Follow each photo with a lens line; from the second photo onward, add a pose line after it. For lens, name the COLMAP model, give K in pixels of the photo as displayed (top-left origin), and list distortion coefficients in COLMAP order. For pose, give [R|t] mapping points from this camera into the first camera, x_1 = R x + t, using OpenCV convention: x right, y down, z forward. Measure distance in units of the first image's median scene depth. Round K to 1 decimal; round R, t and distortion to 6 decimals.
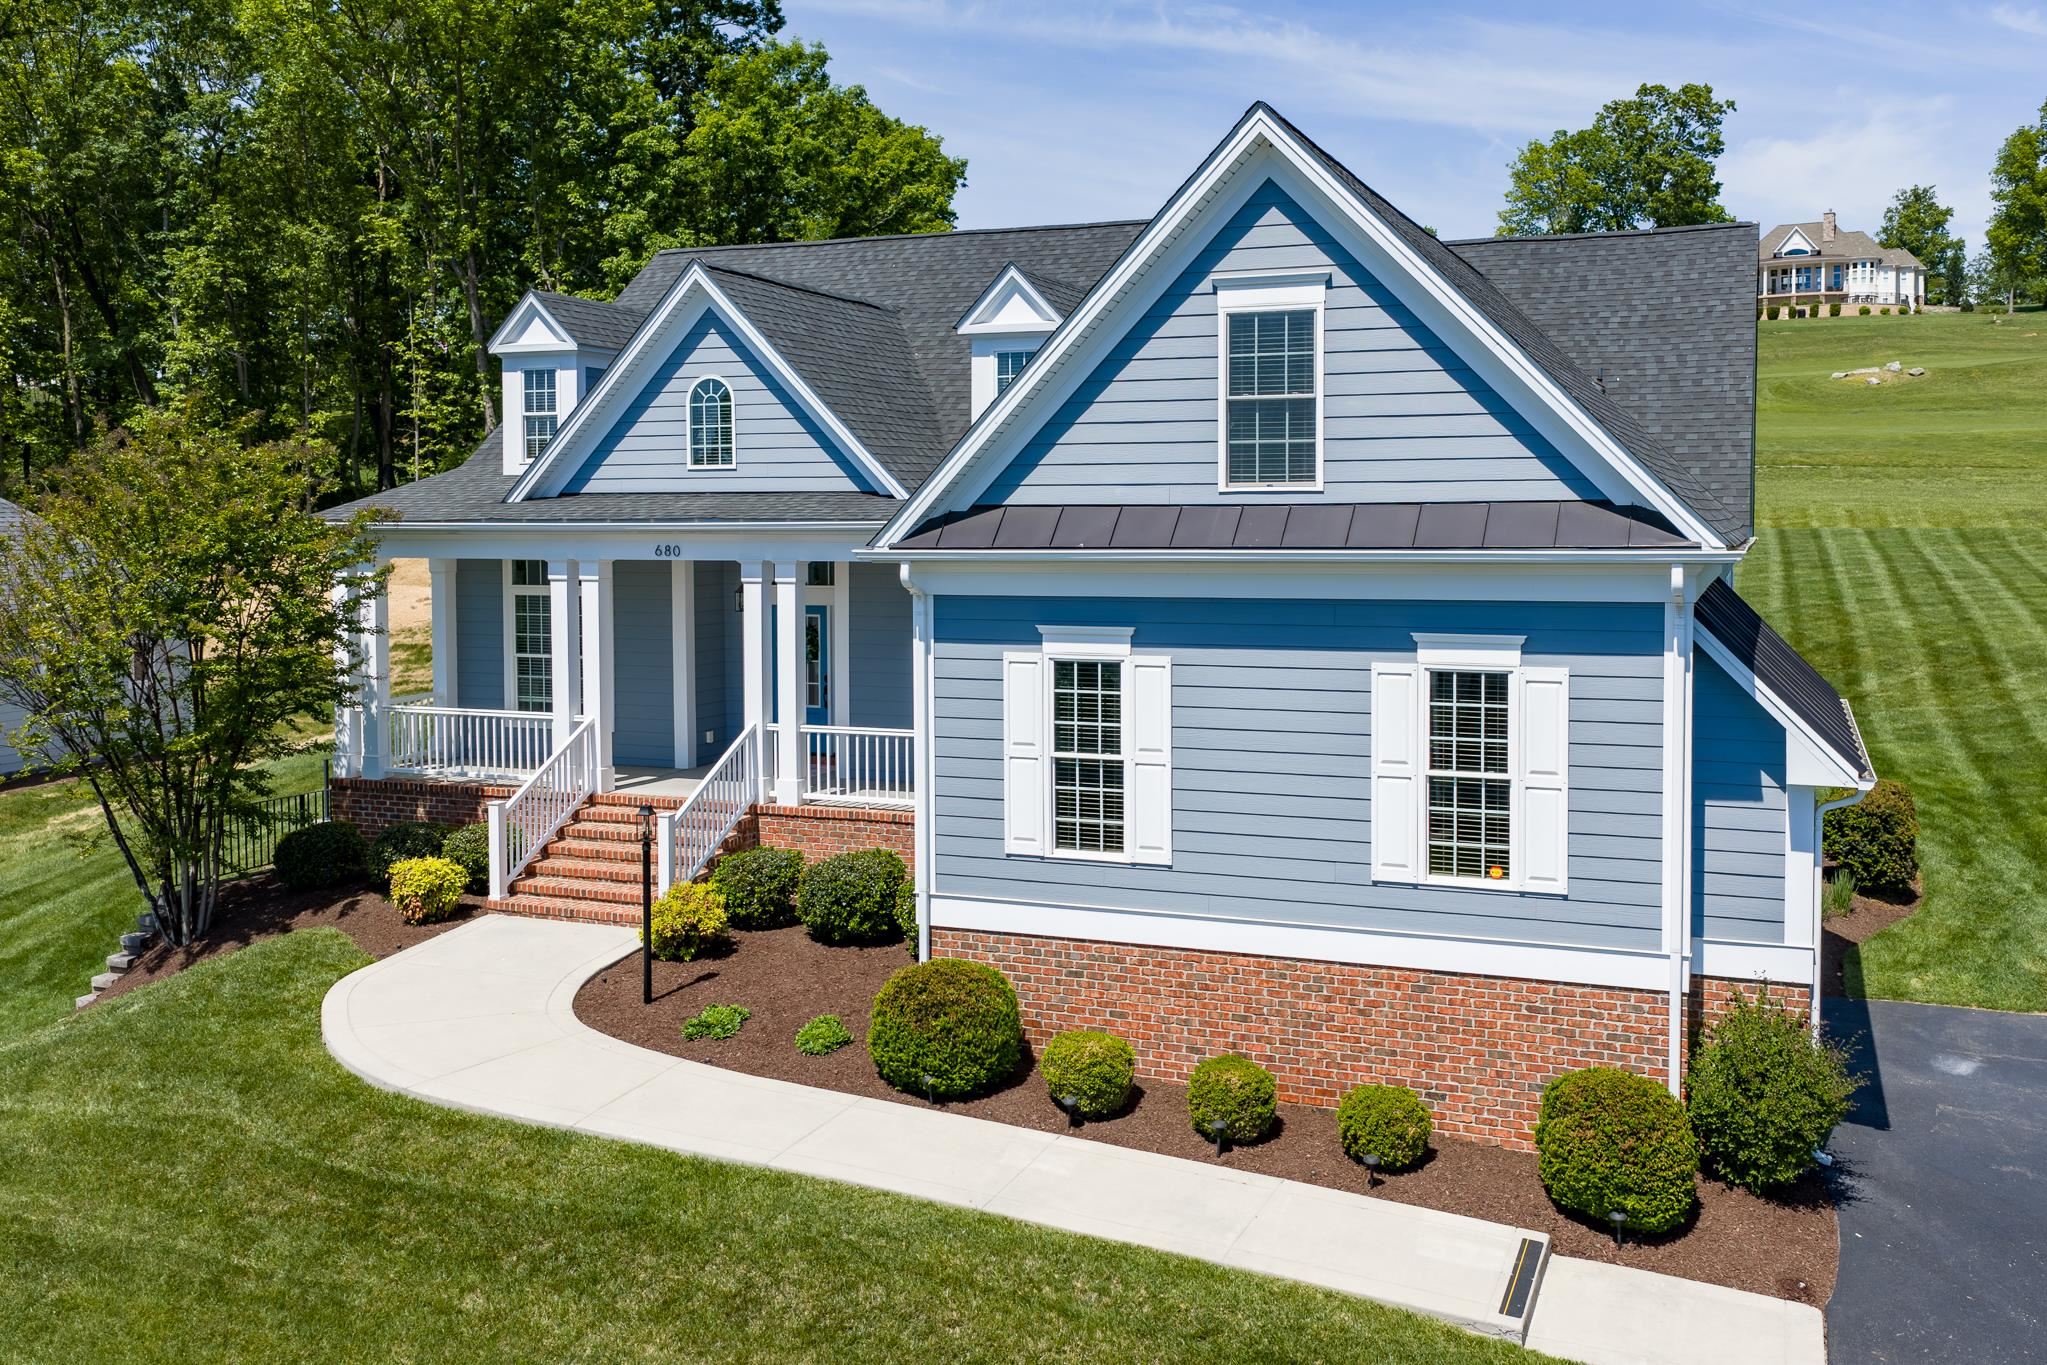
lens RADIAL K [[1803.9, 0, 1058.4], [0, 1803.9, 575.2], [0, 0, 1]] dist [0.030808, 0.005173]
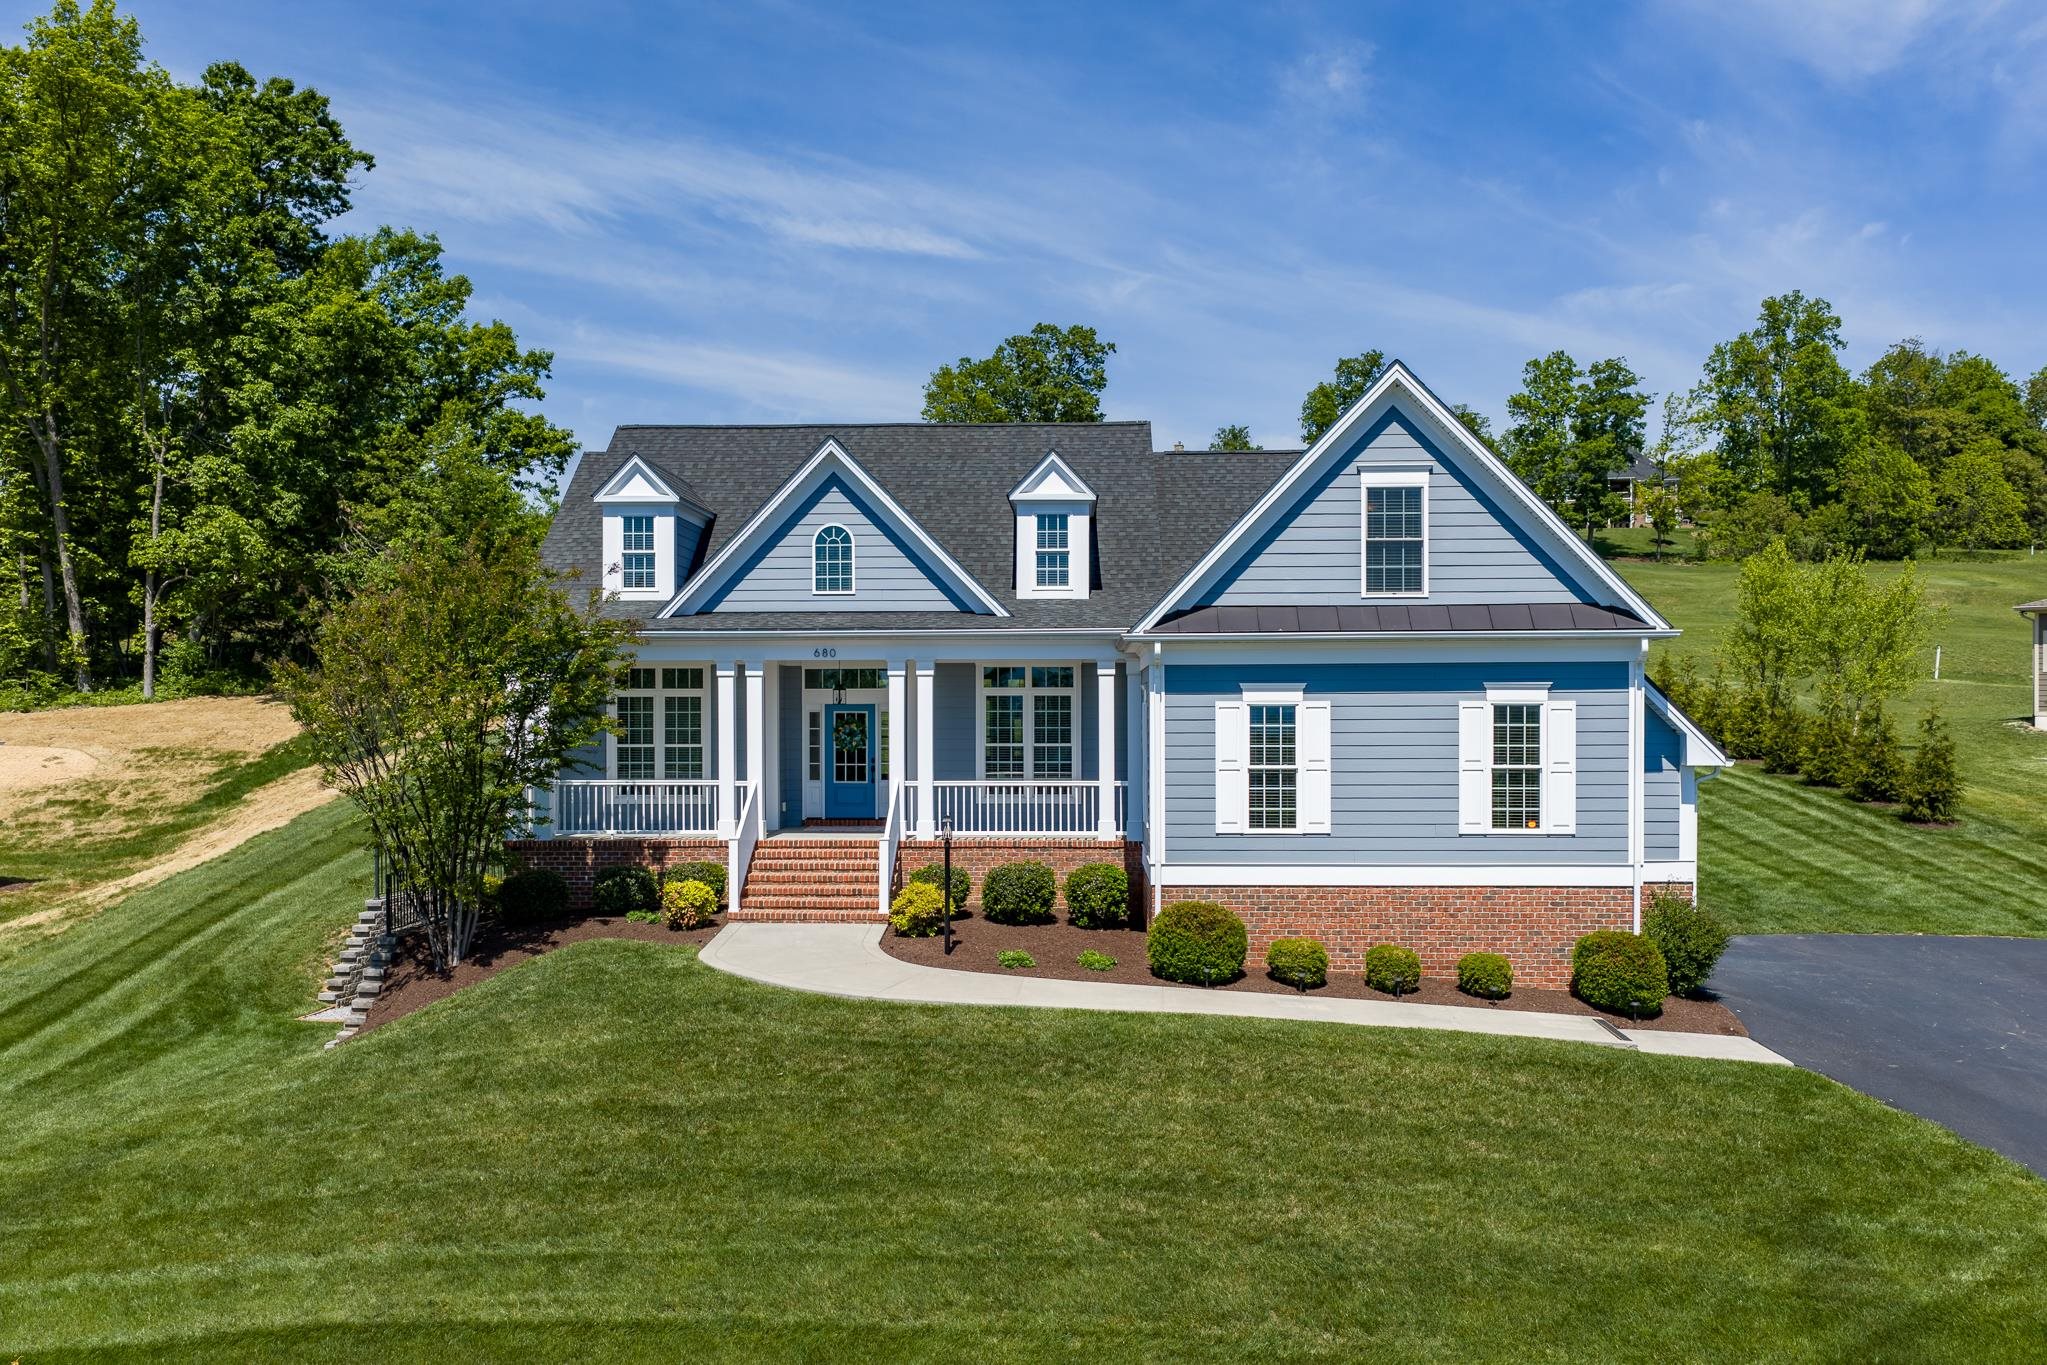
lens RADIAL K [[1763.6, 0, 1011.2], [0, 1763.6, 714.8], [0, 0, 1]] dist [0.022901, 0.014300]
pose [[0.944284, 0.000566, 0.329132, -0.695837], [0.010155, 0.999472, -0.030855, 0.099600], [-0.328976, 0.032479, 0.943780, -0.362900]]
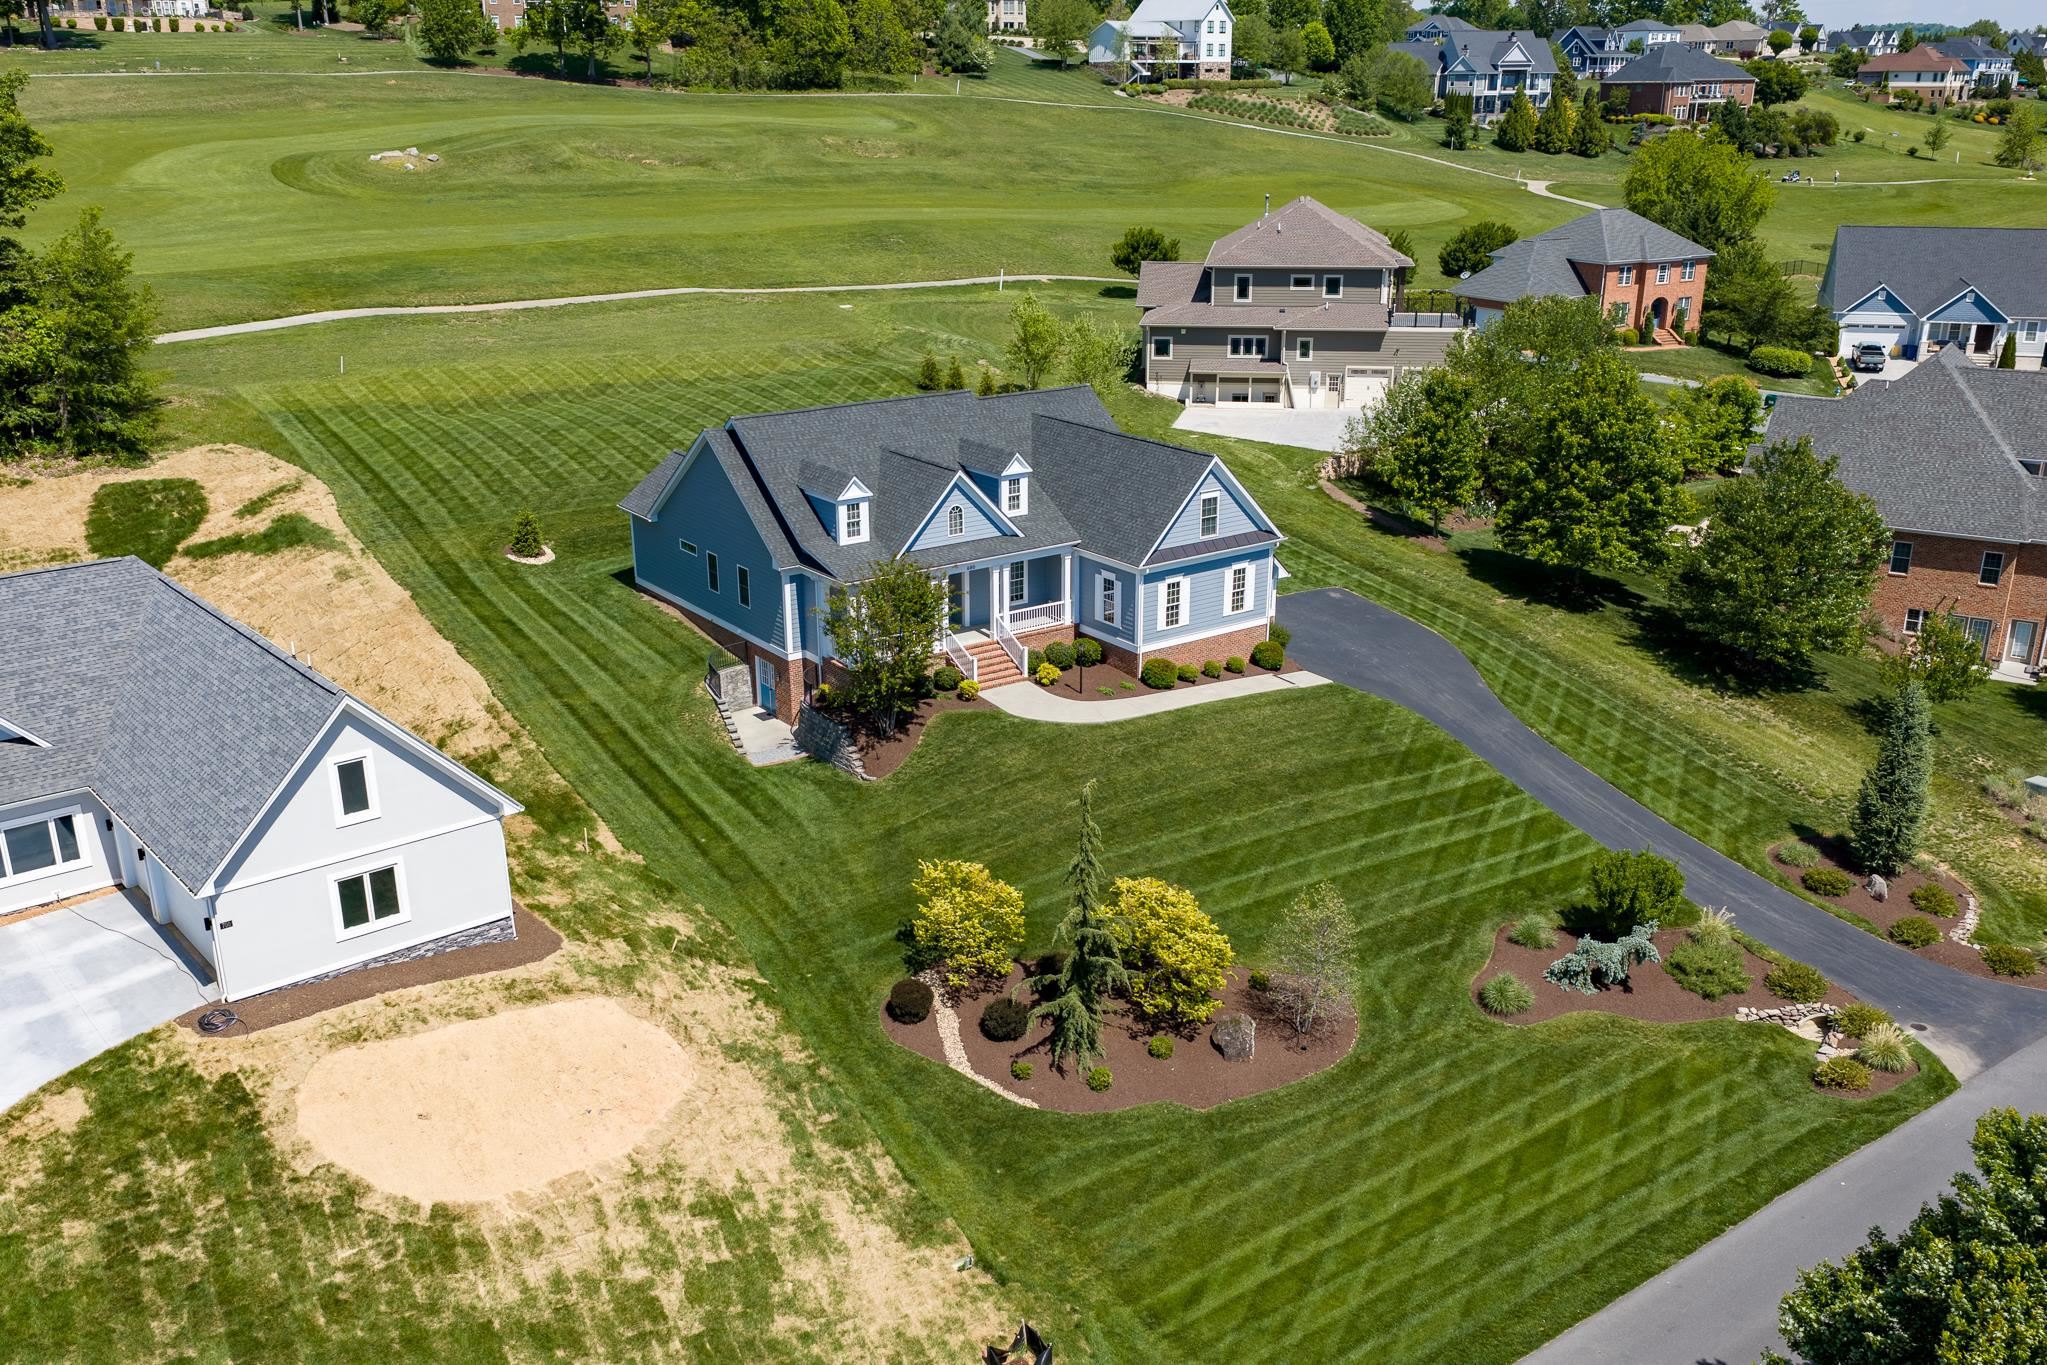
lens RADIAL K [[1763.6, 0, 1011.2], [0, 1763.6, 714.8], [0, 0, 1]] dist [0.022901, 0.014300]
pose [[0.544832, -0.281873, 0.789751, -3.528111], [0.029942, 0.947749, 0.317609, -0.978248], [-0.838011, -0.149397, 0.524803, -0.892957]]
